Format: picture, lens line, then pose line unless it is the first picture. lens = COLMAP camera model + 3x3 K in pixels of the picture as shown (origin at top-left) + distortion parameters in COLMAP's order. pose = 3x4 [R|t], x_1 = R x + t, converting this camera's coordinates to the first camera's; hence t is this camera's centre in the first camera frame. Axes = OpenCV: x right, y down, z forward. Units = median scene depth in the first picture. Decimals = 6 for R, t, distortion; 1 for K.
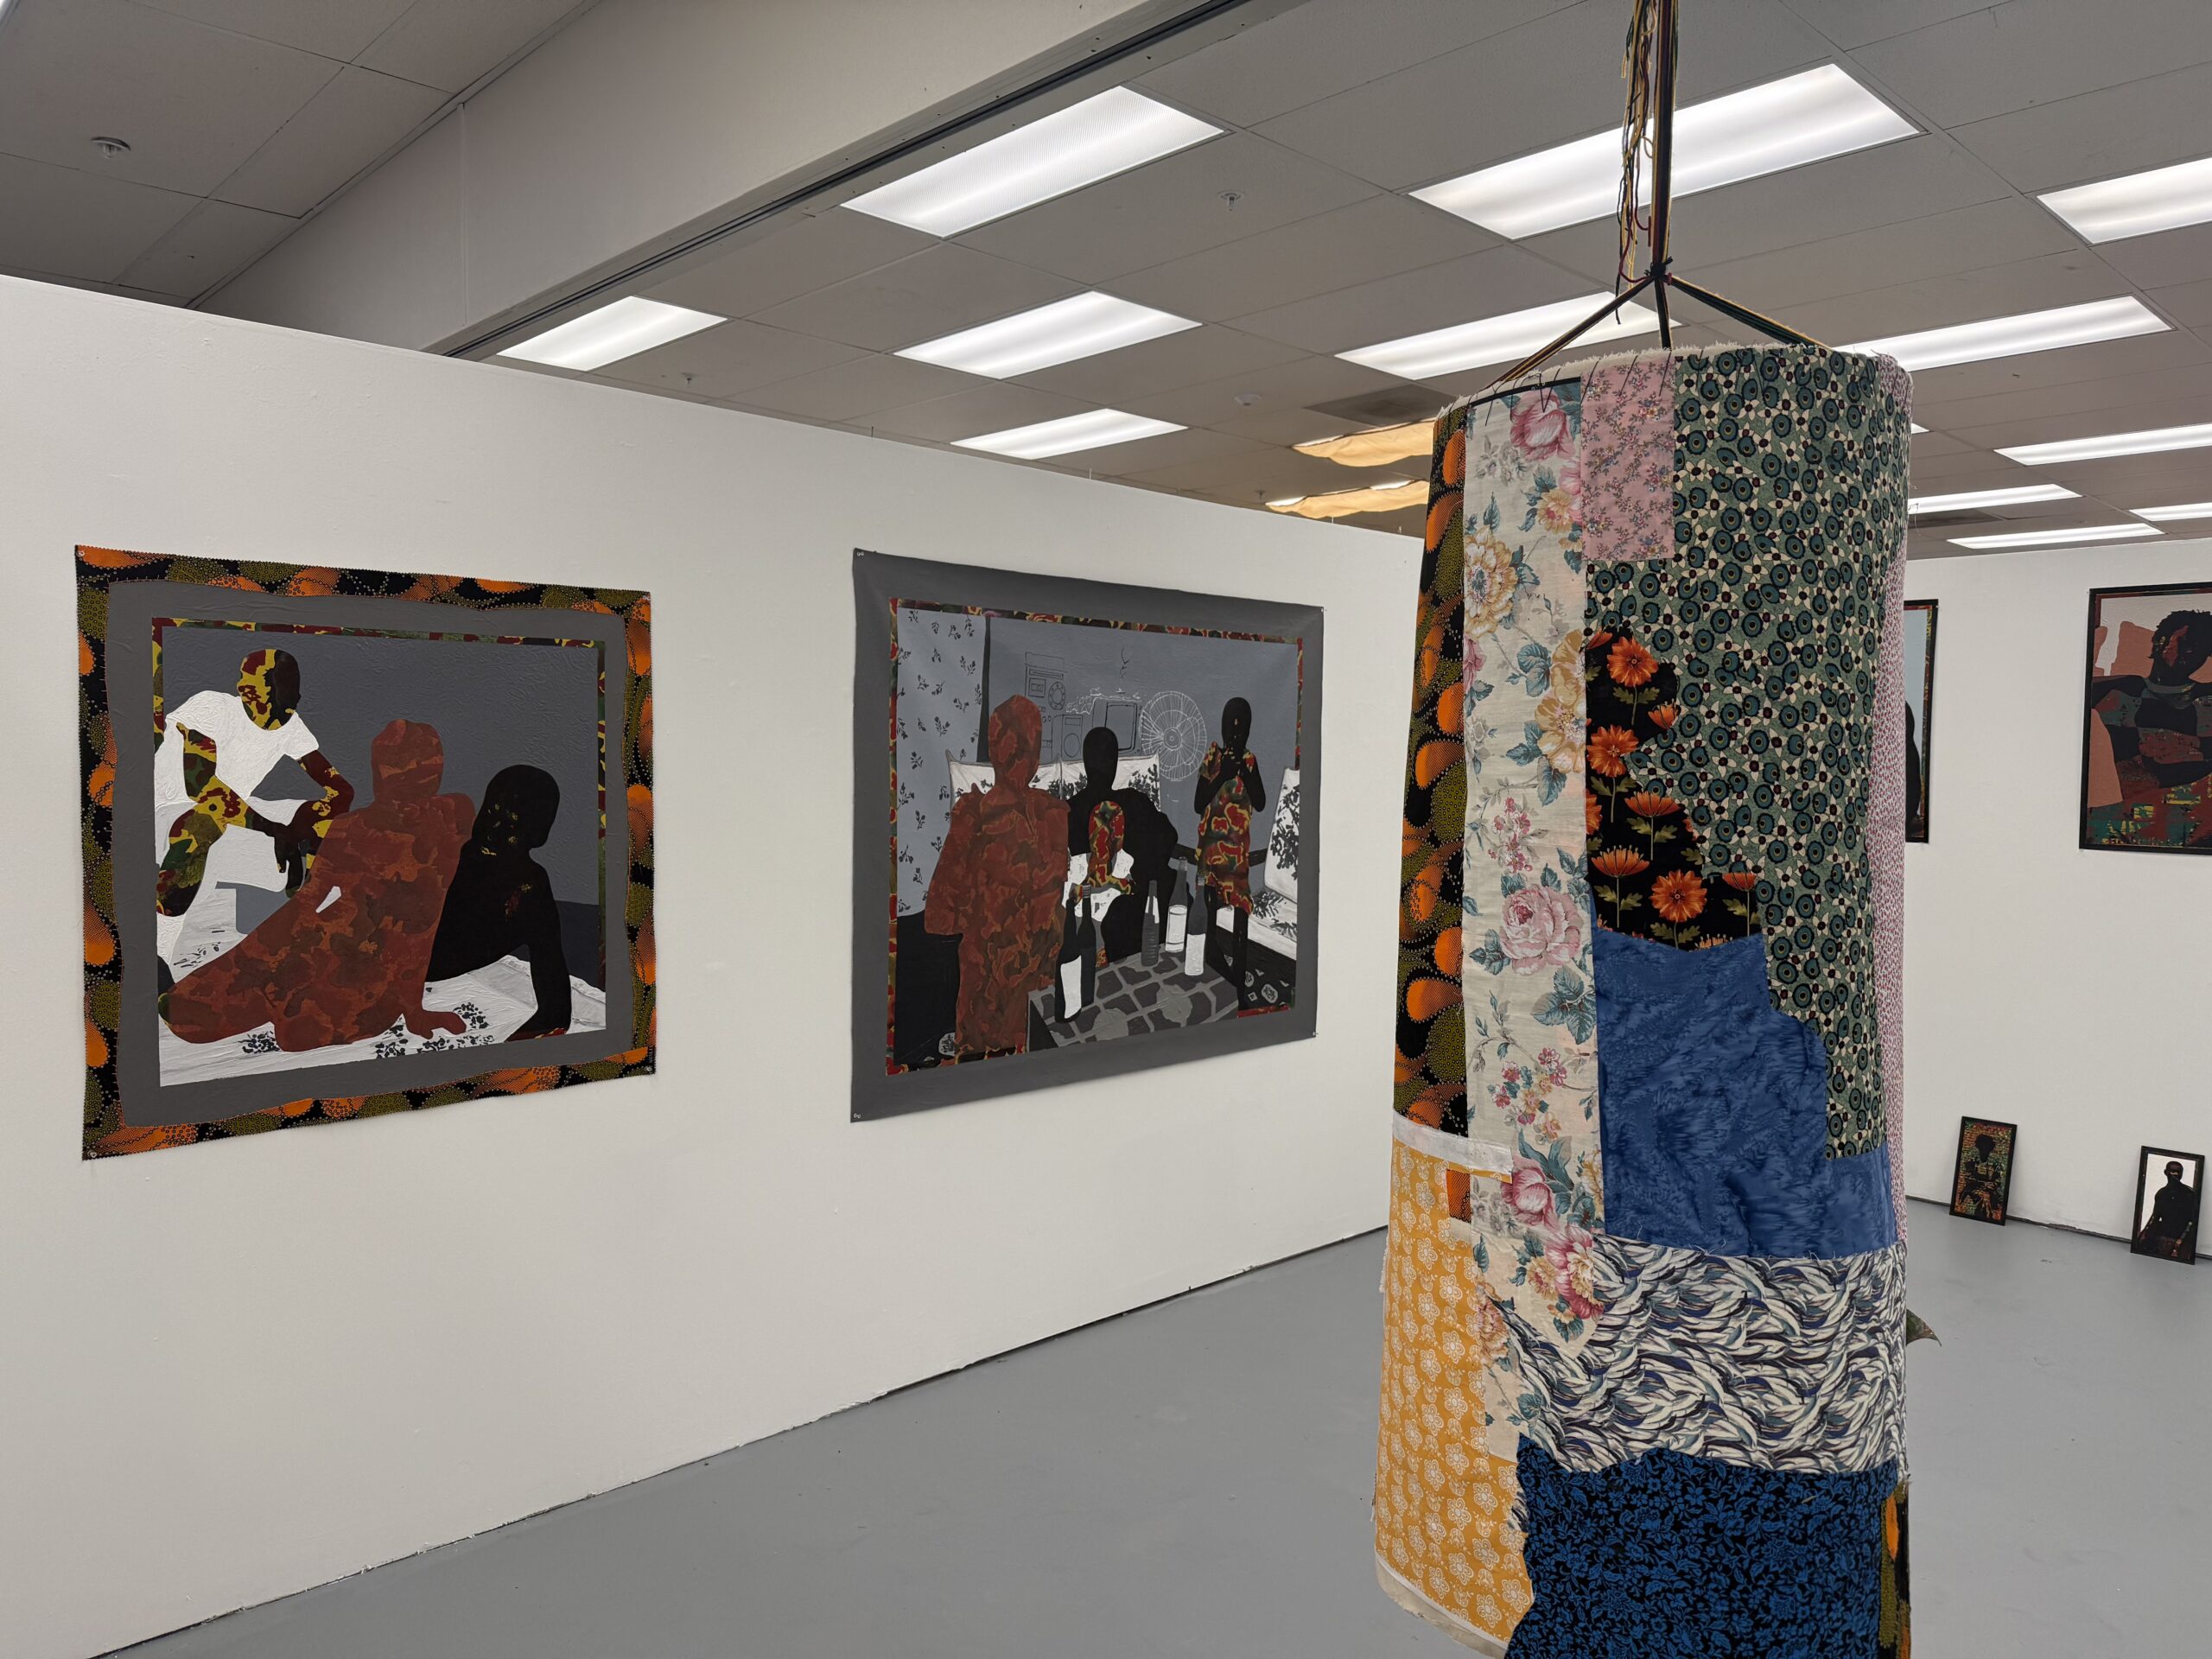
lens RADIAL K [[1545.7, 0, 1106.0], [0, 1545.7, 829.5], [0, 0, 1]] dist [0.071644, -0.095065]
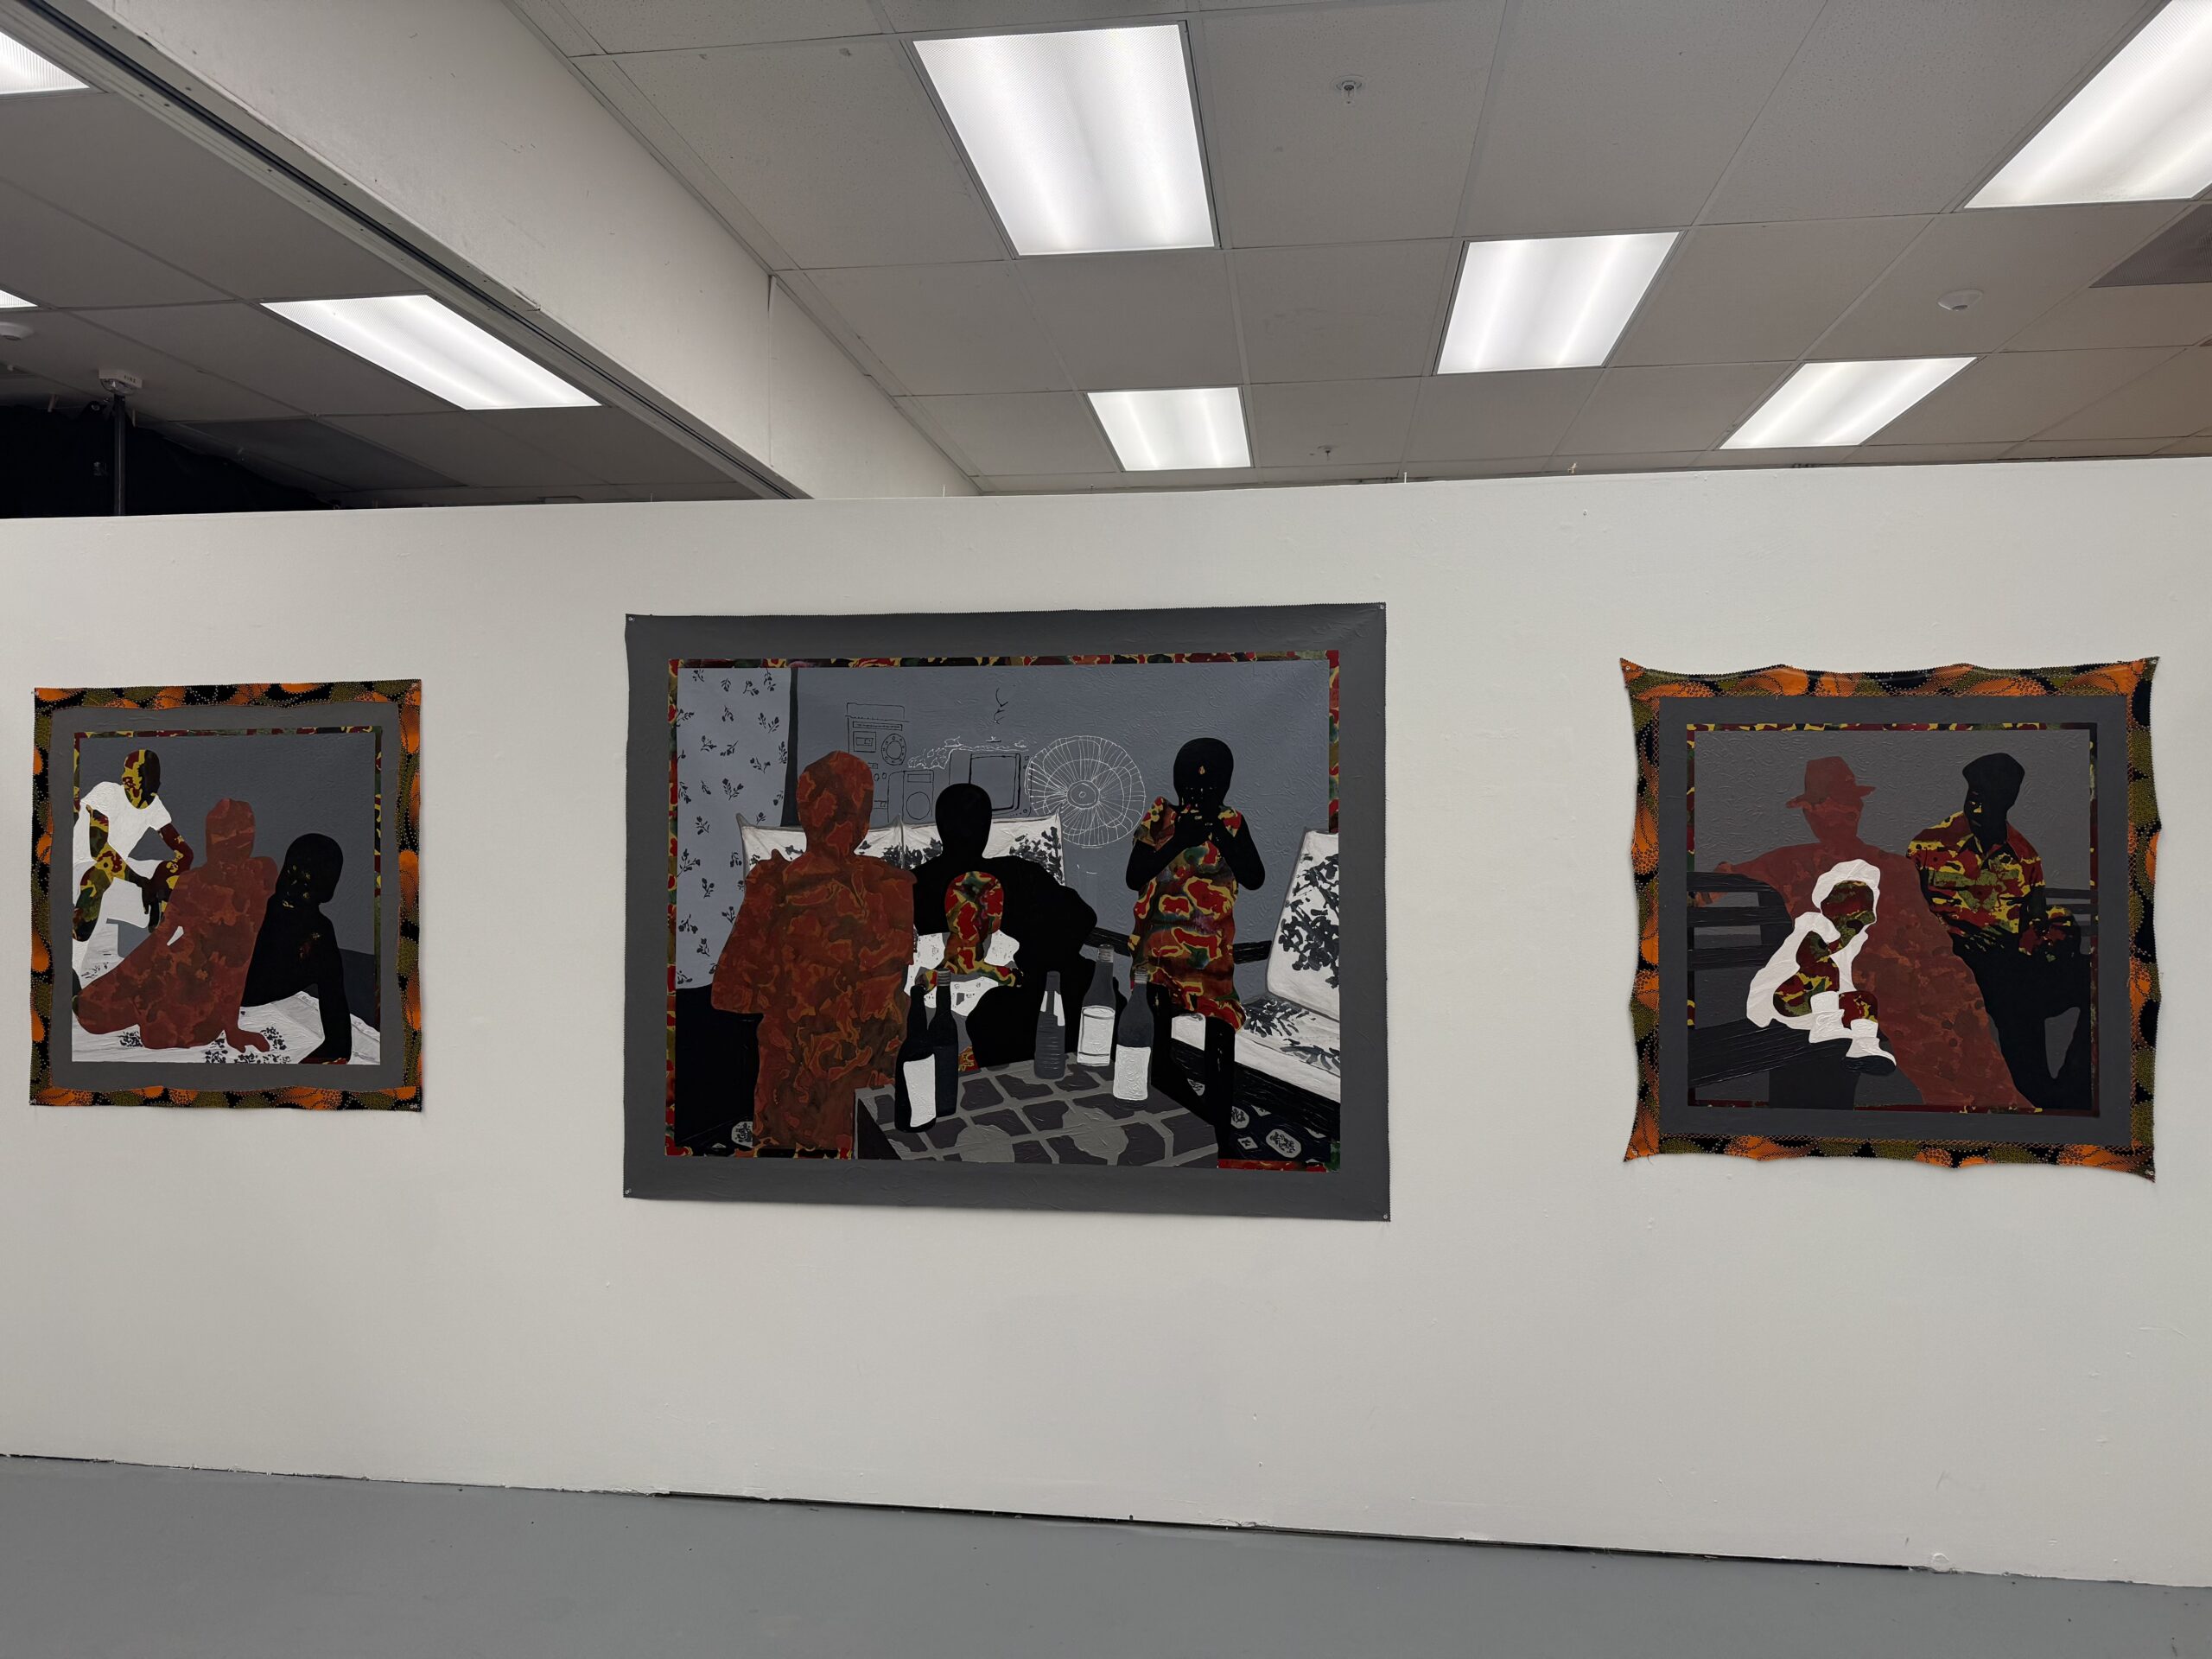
lens RADIAL K [[1545.7, 0, 1106.0], [0, 1545.7, 829.5], [0, 0, 1]] dist [0.071644, -0.095065]
pose [[0.622815, -0.022749, -0.782038, 0.907215], [-0.029973, 0.998150, -0.052905, 0.001233], [0.781795, 0.056390, 0.620981, 0.696318]]
